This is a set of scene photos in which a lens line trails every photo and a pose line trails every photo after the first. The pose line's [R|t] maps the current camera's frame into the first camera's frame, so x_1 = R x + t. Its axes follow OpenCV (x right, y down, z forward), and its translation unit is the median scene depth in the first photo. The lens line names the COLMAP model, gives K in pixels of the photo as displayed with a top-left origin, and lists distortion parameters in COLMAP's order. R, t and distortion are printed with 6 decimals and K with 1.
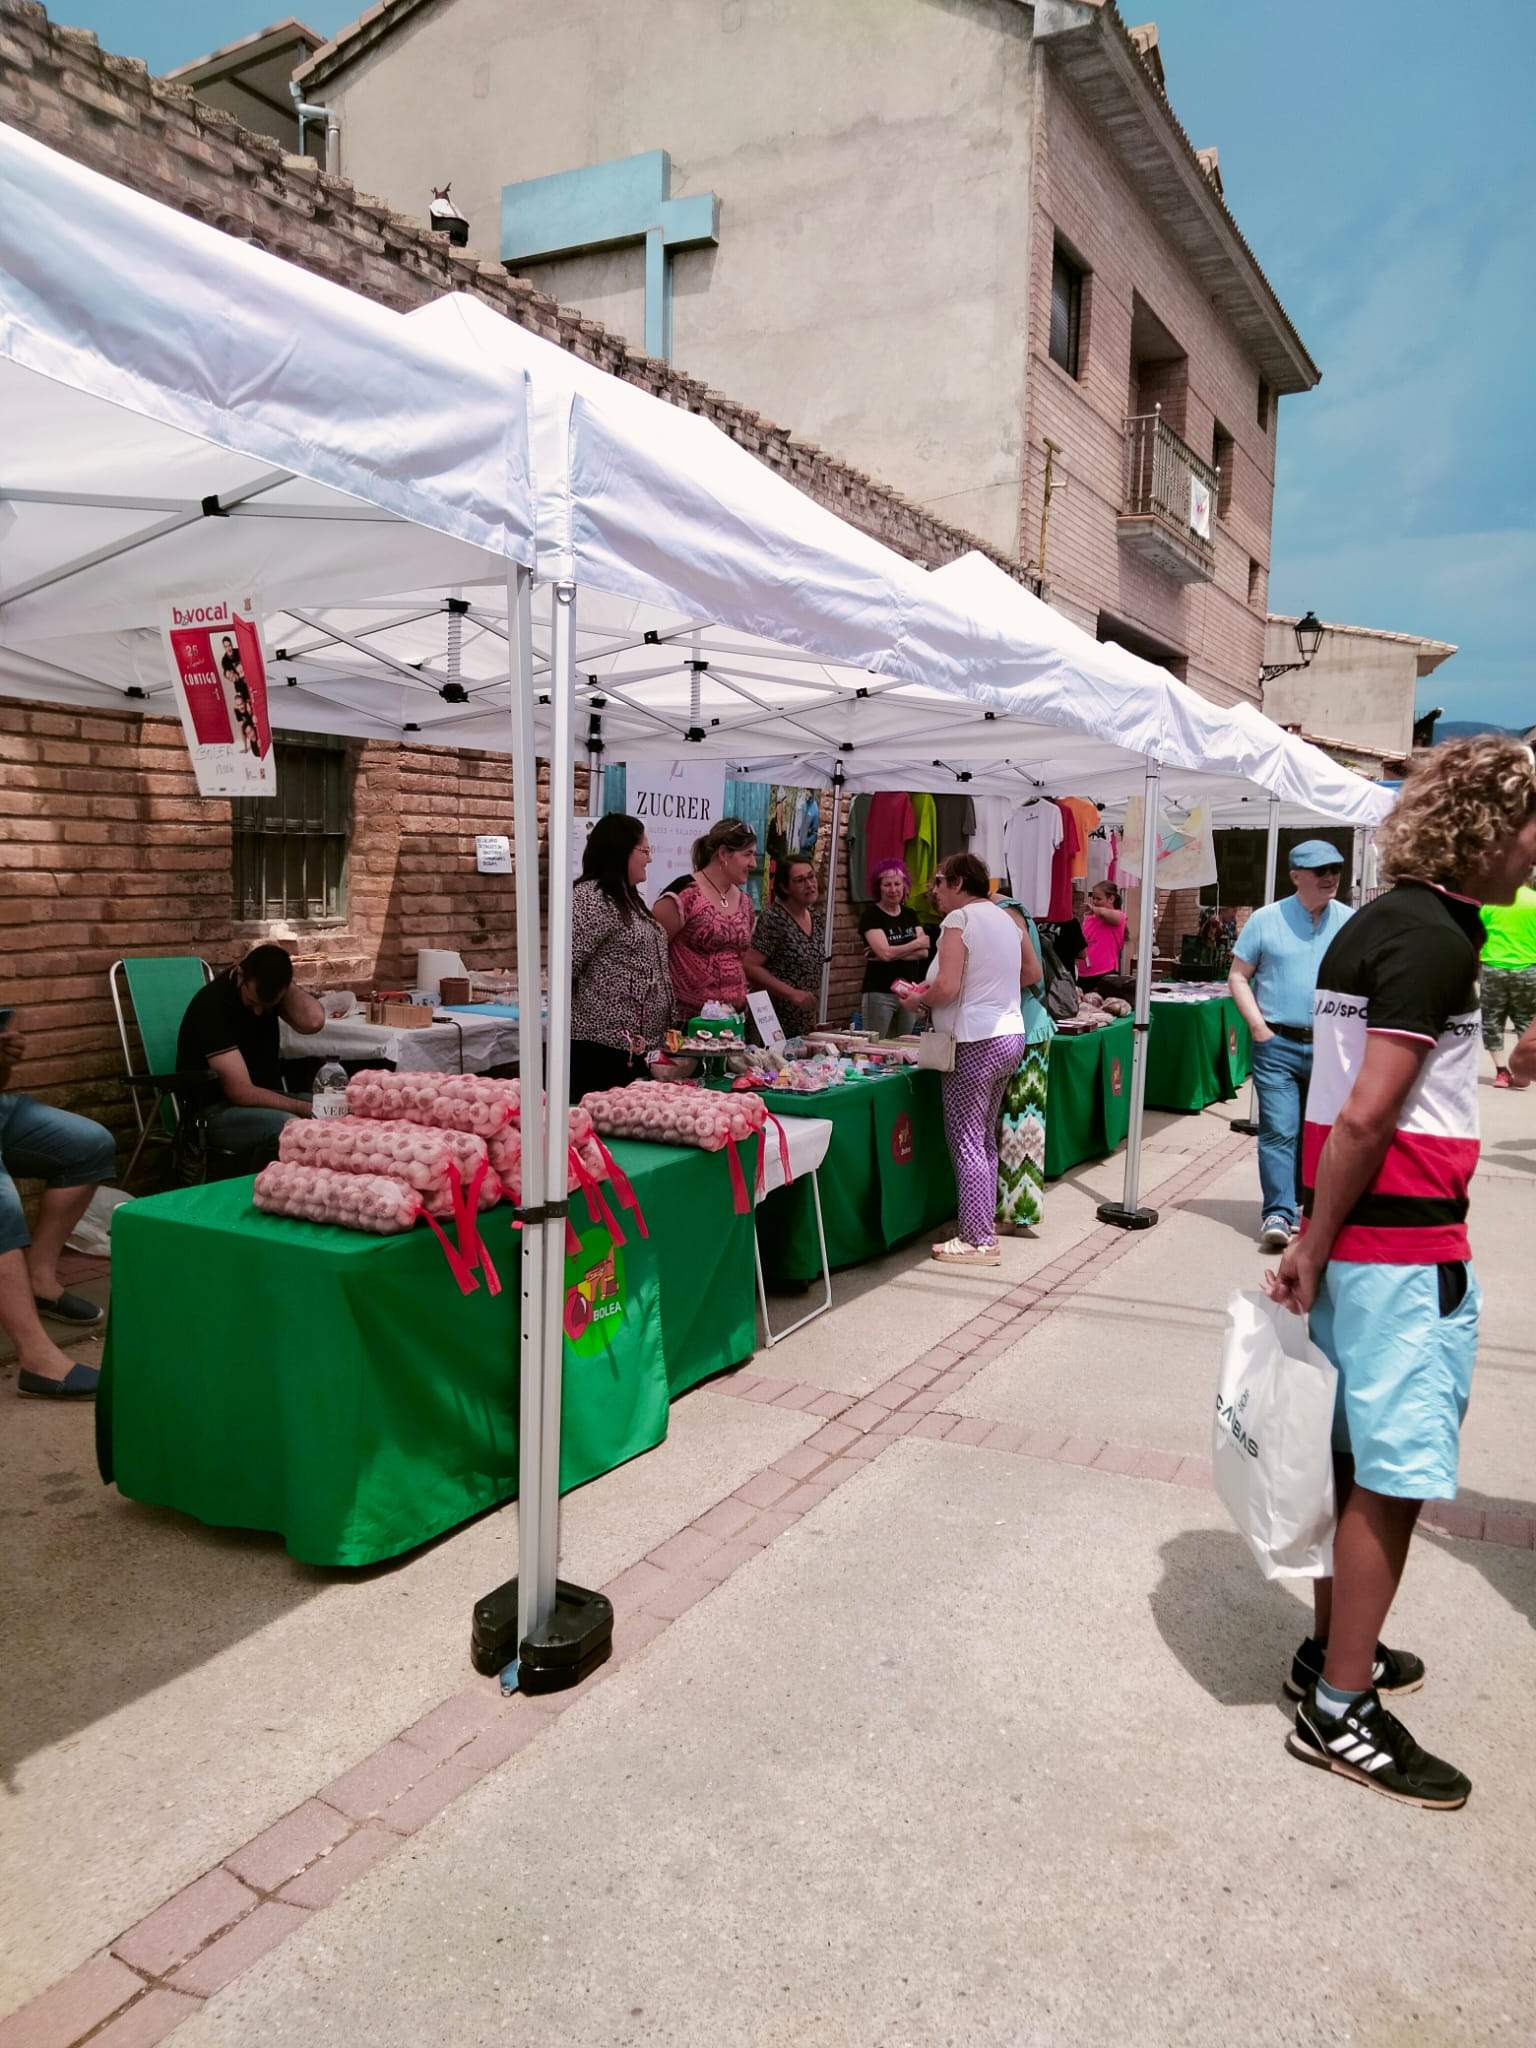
lens RADIAL K [[1566.2, 0, 768.0], [0, 1566.2, 1024.0], [0, 0, 1]] dist [0.023908, -0.004804]
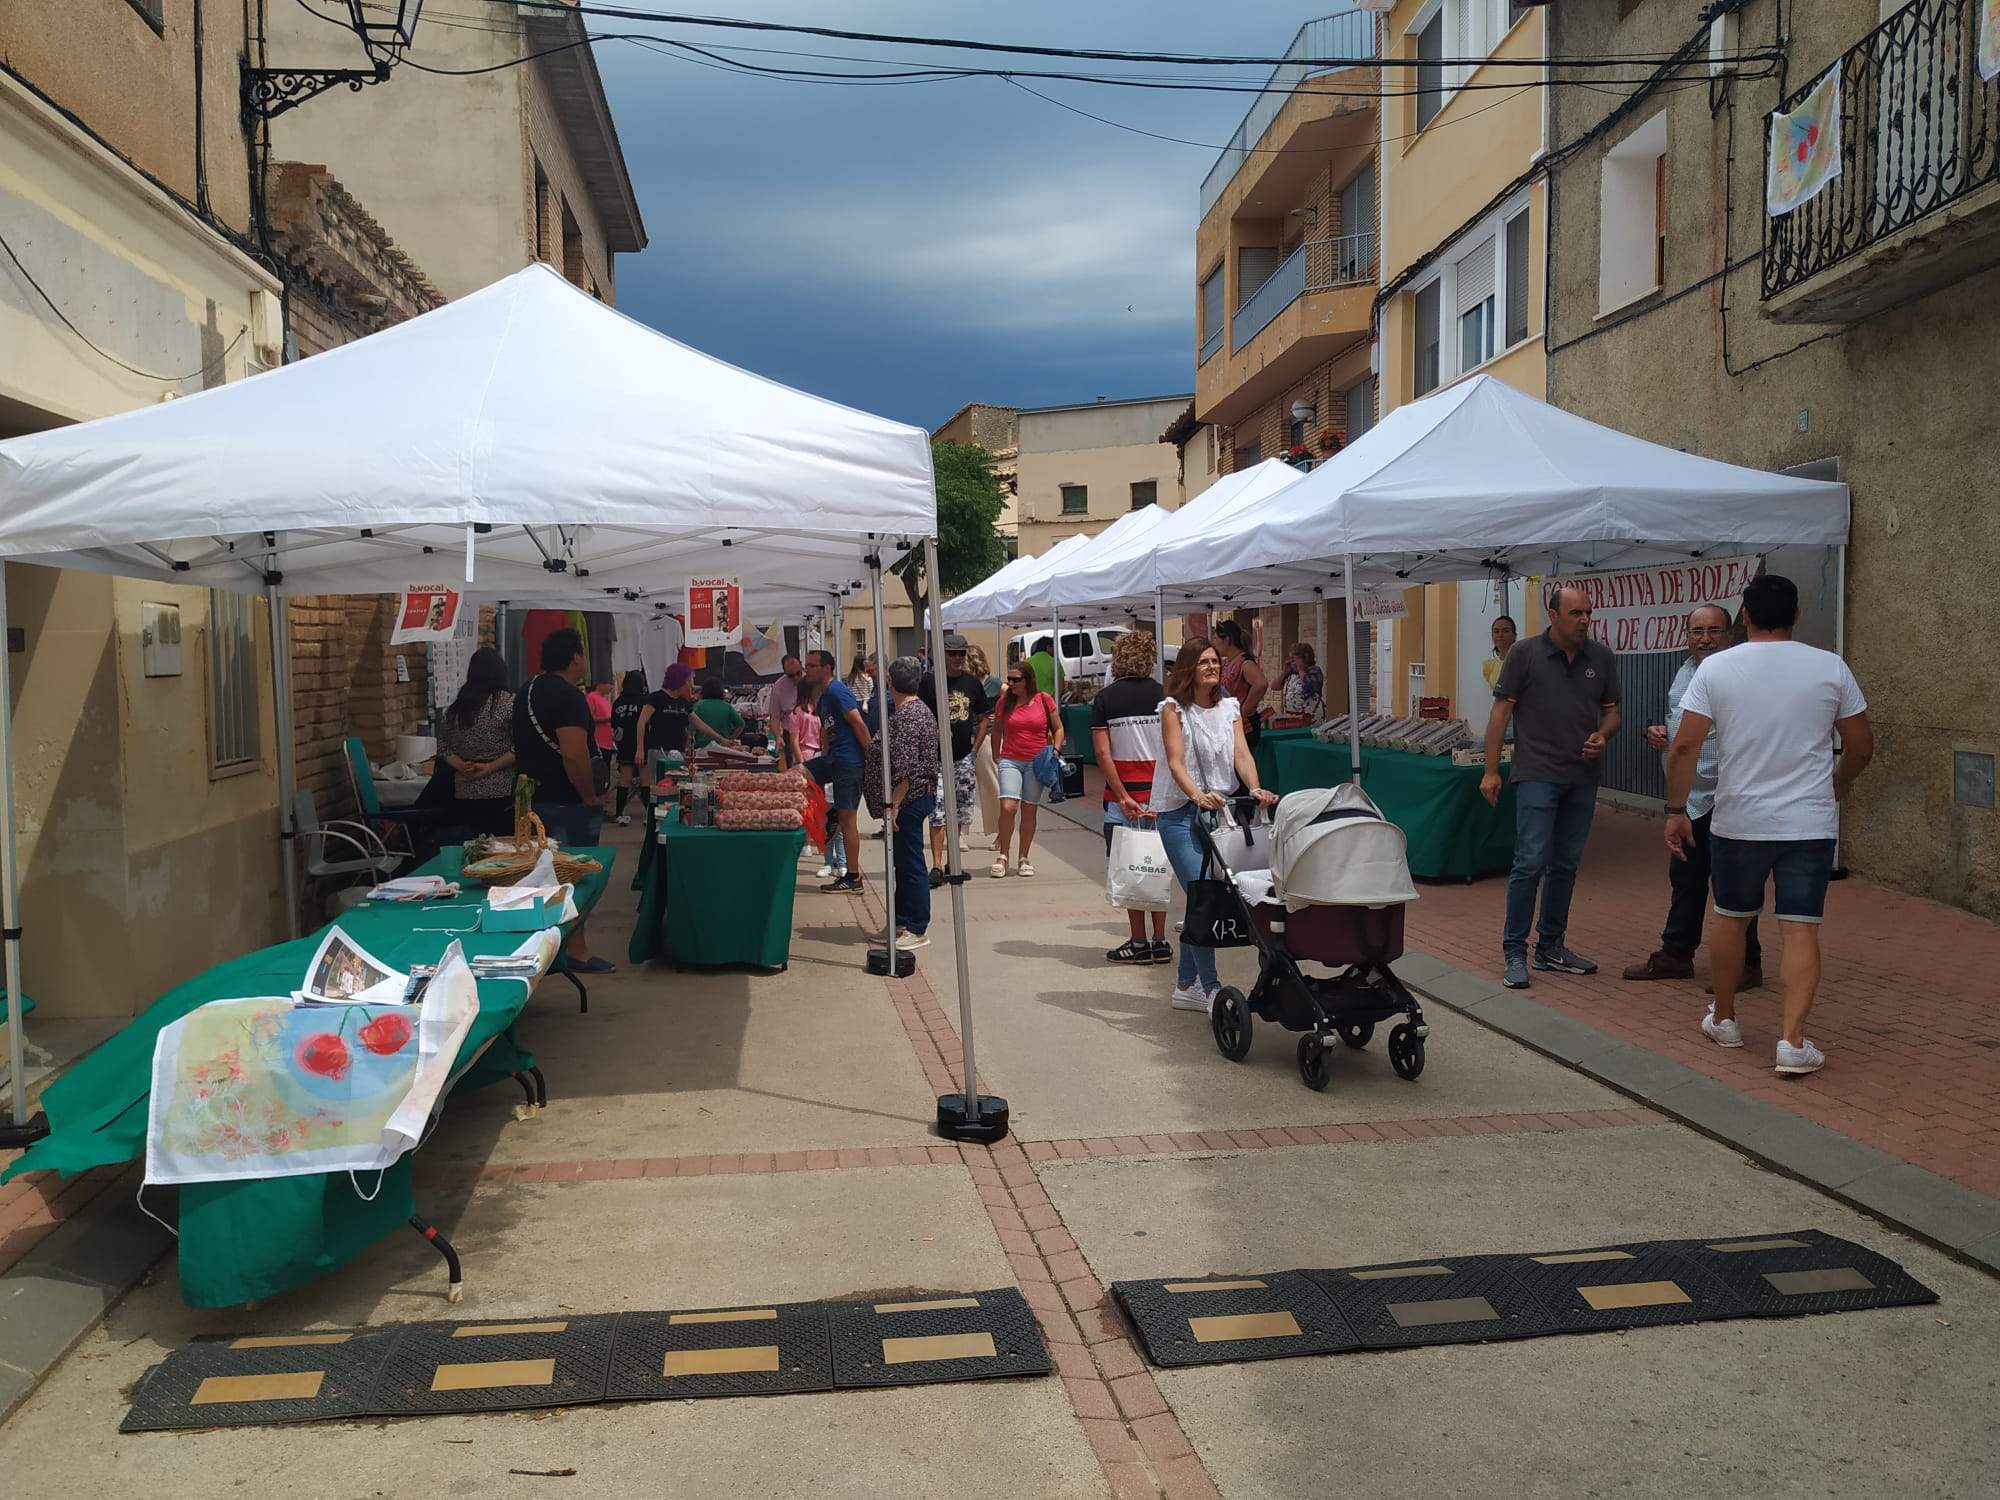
lens RADIAL K [[1731.2, 0, 1027.2], [0, 1731.2, 767.1], [0, 0, 1]] dist [0.078236, -0.130730]
pose [[0.795364, -0.061562, 0.602998, -1.273348], [0.075707, 0.997128, 0.001942, 0.046482], [-0.601385, 0.044107, 0.797741, -1.141128]]
